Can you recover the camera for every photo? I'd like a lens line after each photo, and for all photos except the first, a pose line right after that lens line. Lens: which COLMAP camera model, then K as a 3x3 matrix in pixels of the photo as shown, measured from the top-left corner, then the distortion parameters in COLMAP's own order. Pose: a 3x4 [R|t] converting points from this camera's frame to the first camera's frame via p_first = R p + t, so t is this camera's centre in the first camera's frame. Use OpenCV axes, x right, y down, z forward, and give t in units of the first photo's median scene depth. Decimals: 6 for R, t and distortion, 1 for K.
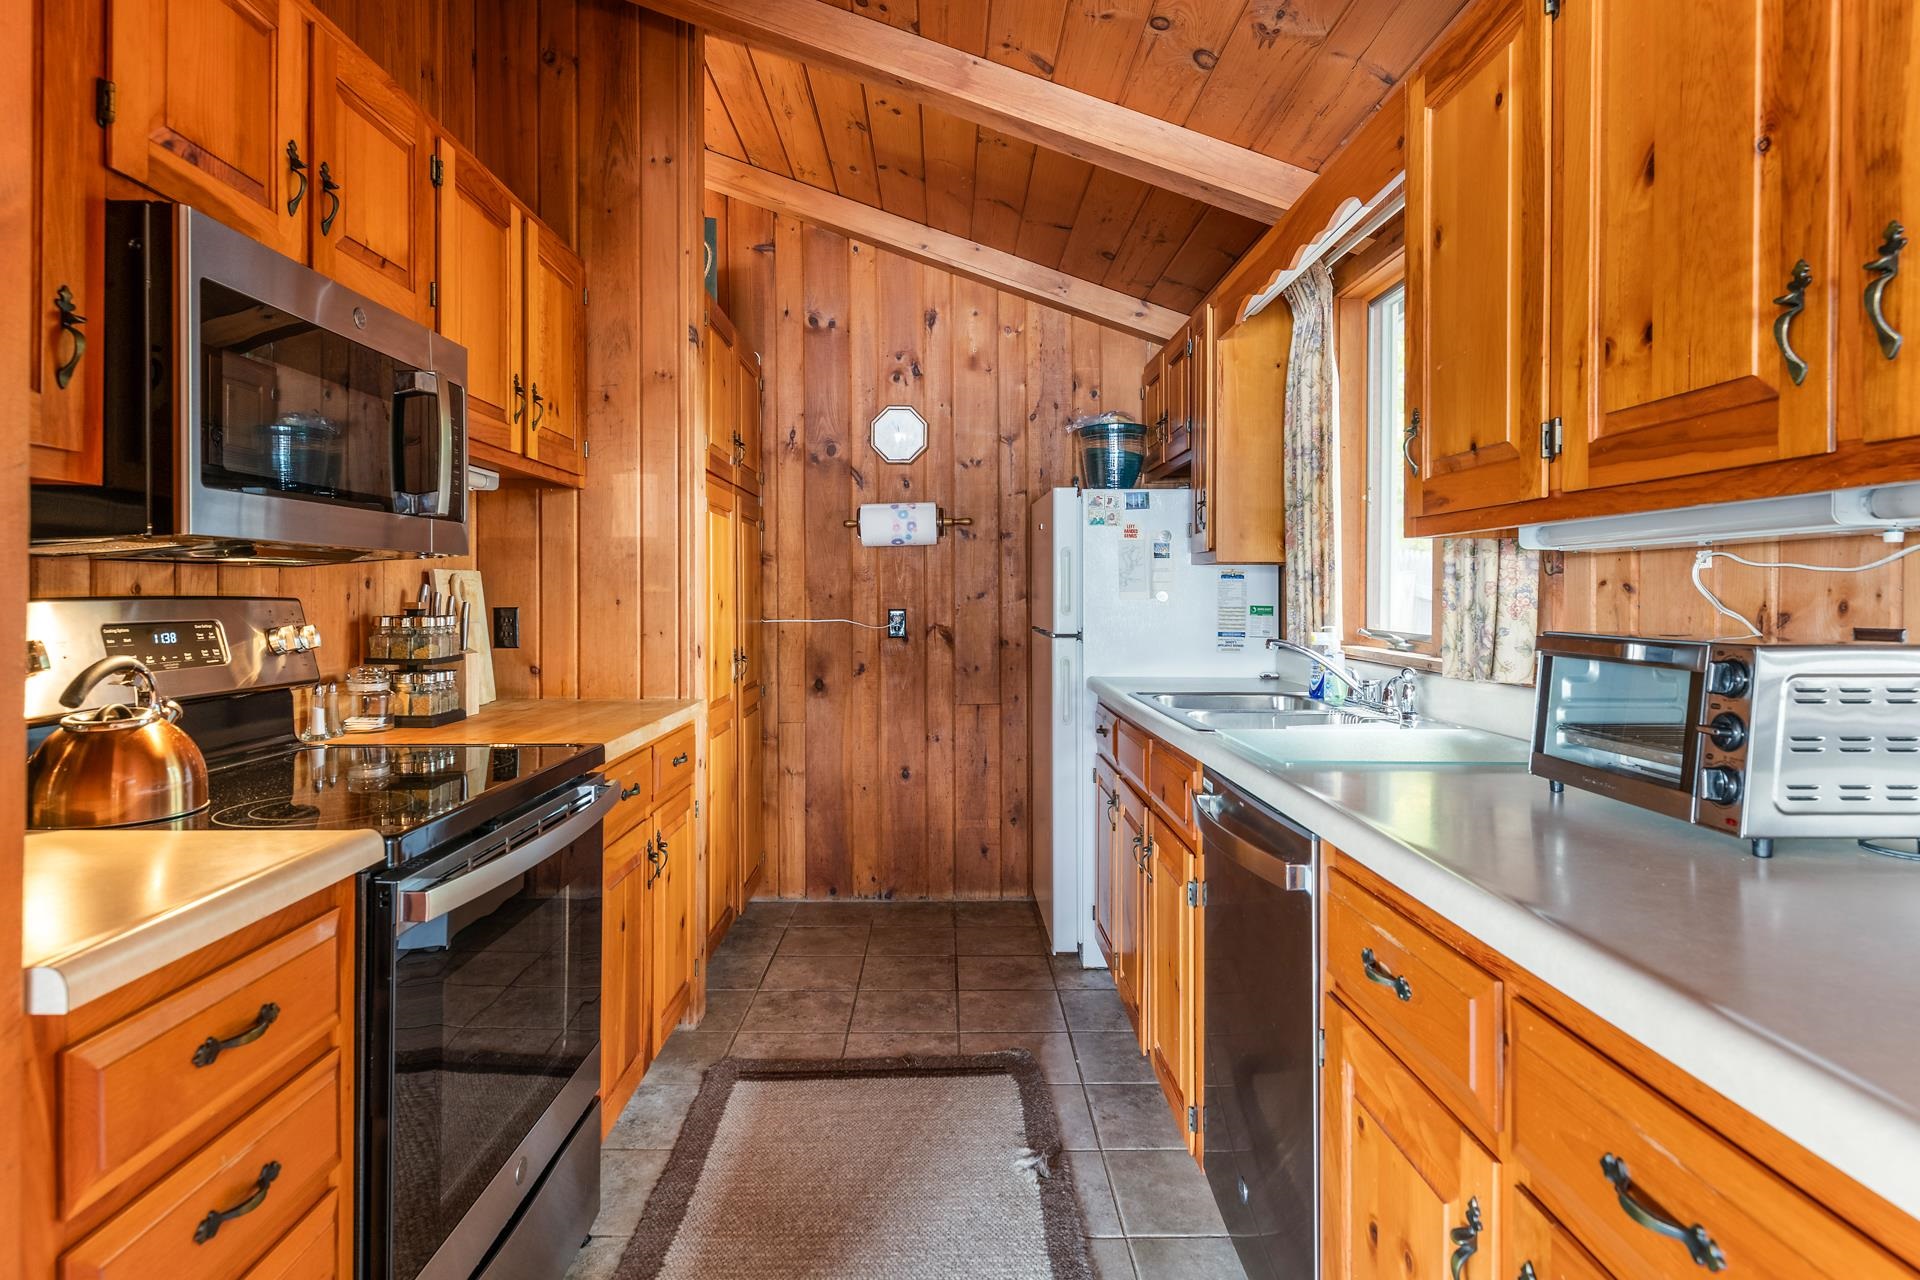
lens RADIAL K [[1015.1, 0, 920.7], [0, 1015.1, 556.9], [0, 0, 1]] dist [0.009979, -0.007770]
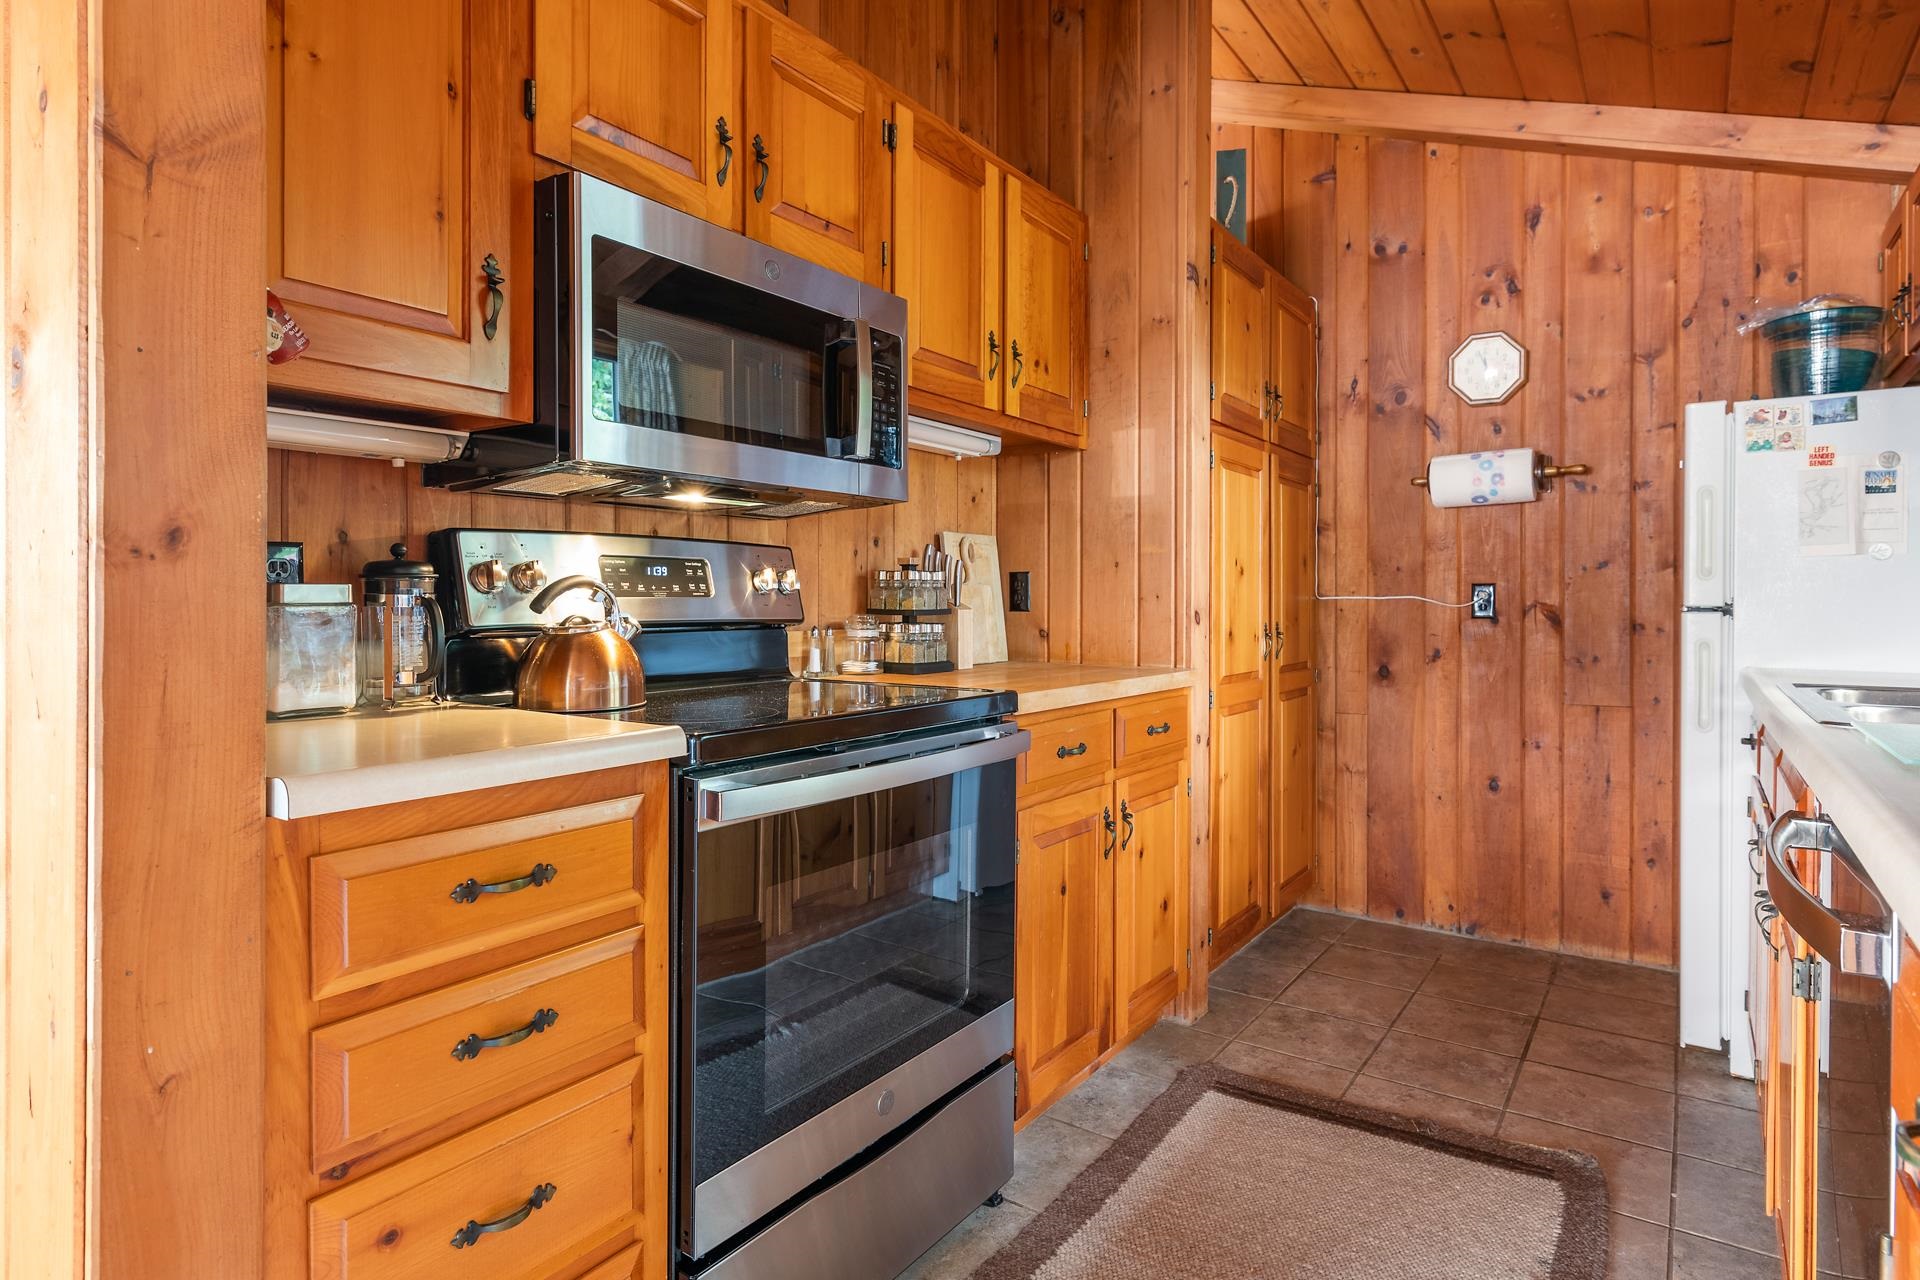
lens RADIAL K [[1015.1, 0, 981.8], [0, 1015.1, 585.0], [0, 0, 1]] dist [0.009979, -0.007770]
pose [[0.831423, -0.002296, -0.555635, 0.153090], [0.012790, 0.999806, 0.015006, 0.056618], [0.555492, -0.019583, 0.831291, 0.157424]]
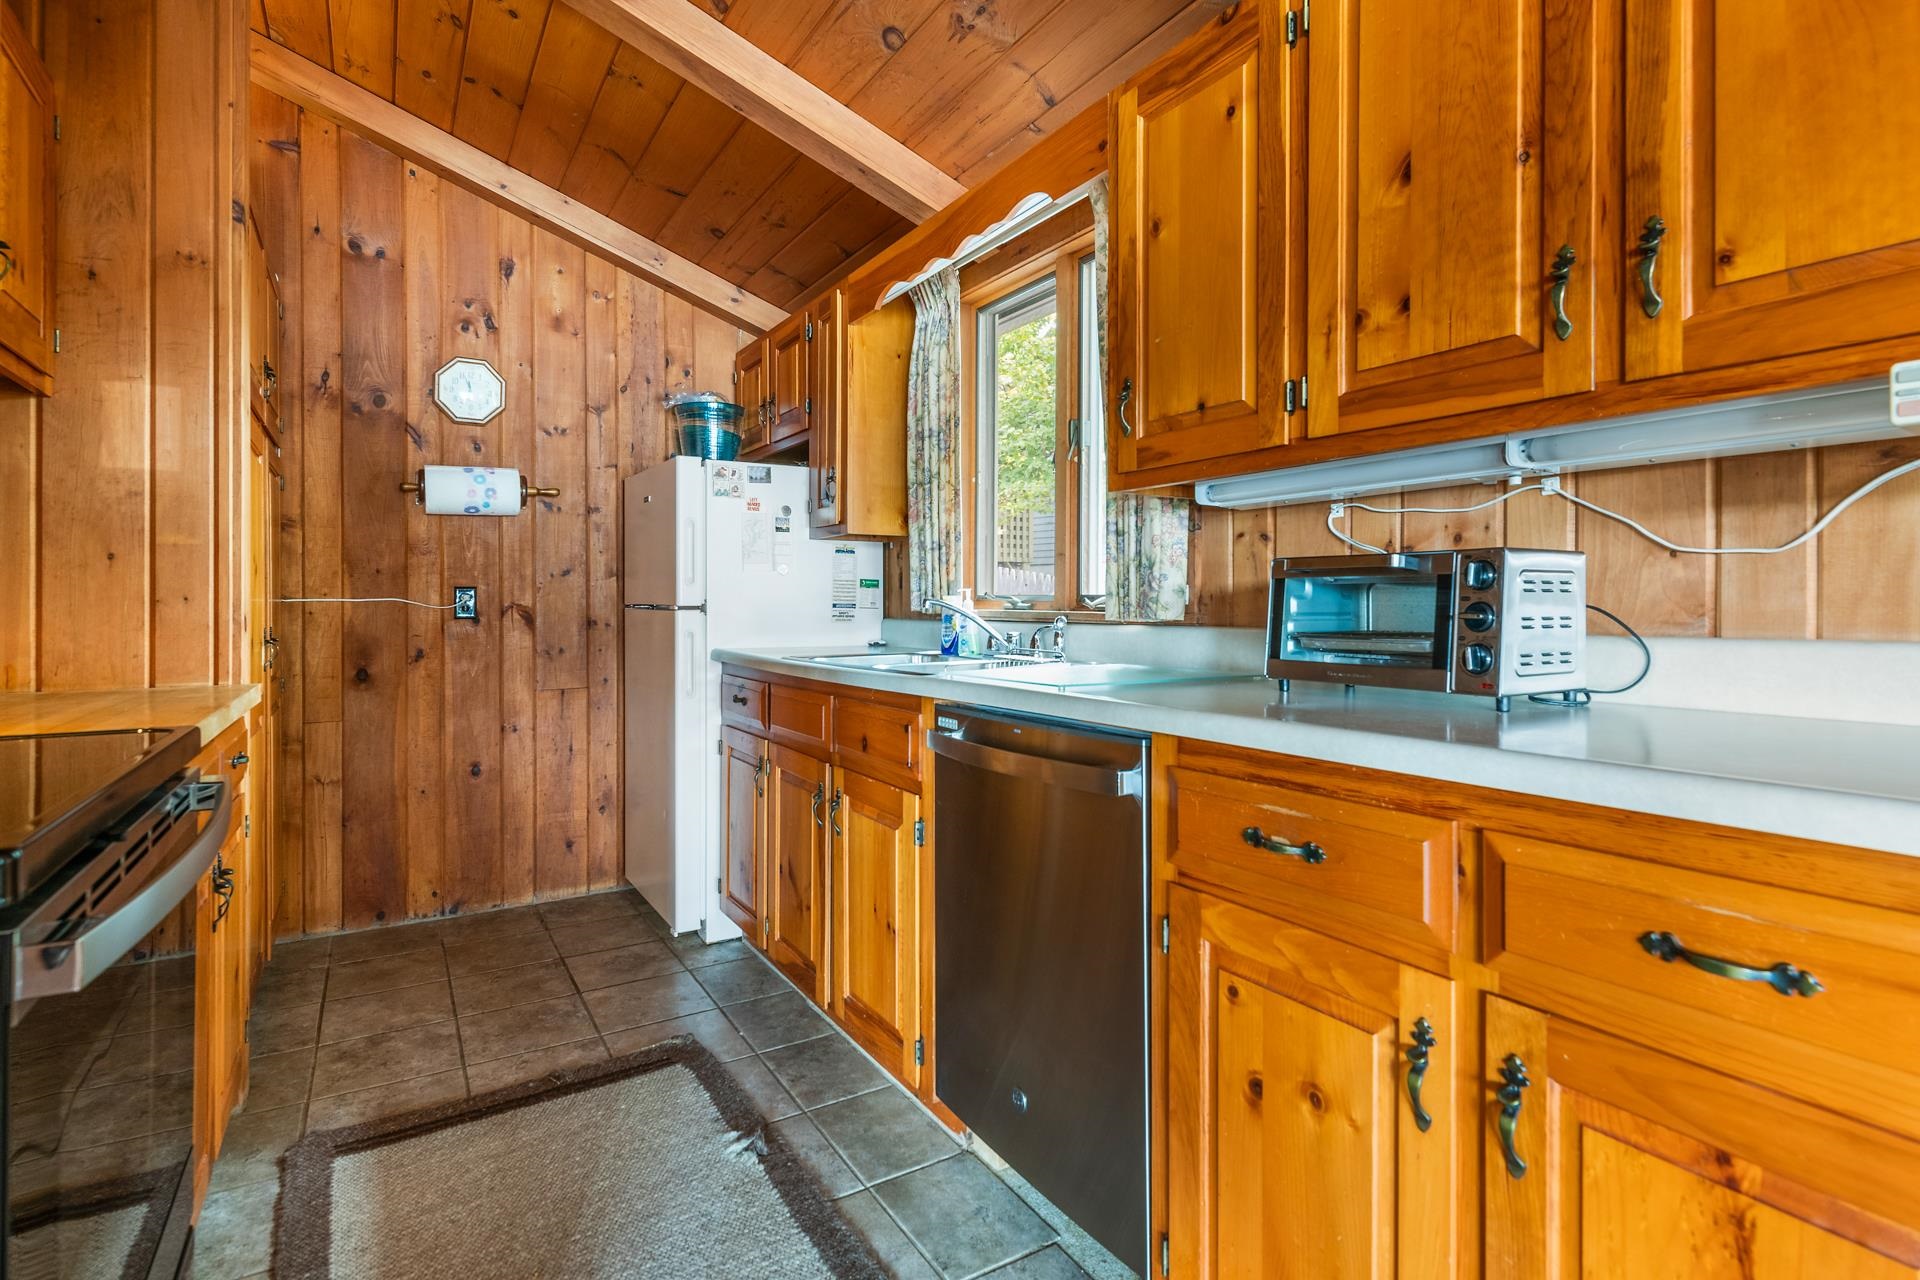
lens RADIAL K [[938.5, 0, 907.3], [0, 938.5, 577.9], [0, 0, 1]] dist [0.002381, -0.004795]
pose [[0.857360, 0.015559, 0.514482, -0.183946], [-0.018035, 0.999837, -0.000183, 0.058895], [-0.514401, -0.009122, 0.857501, 0.156537]]
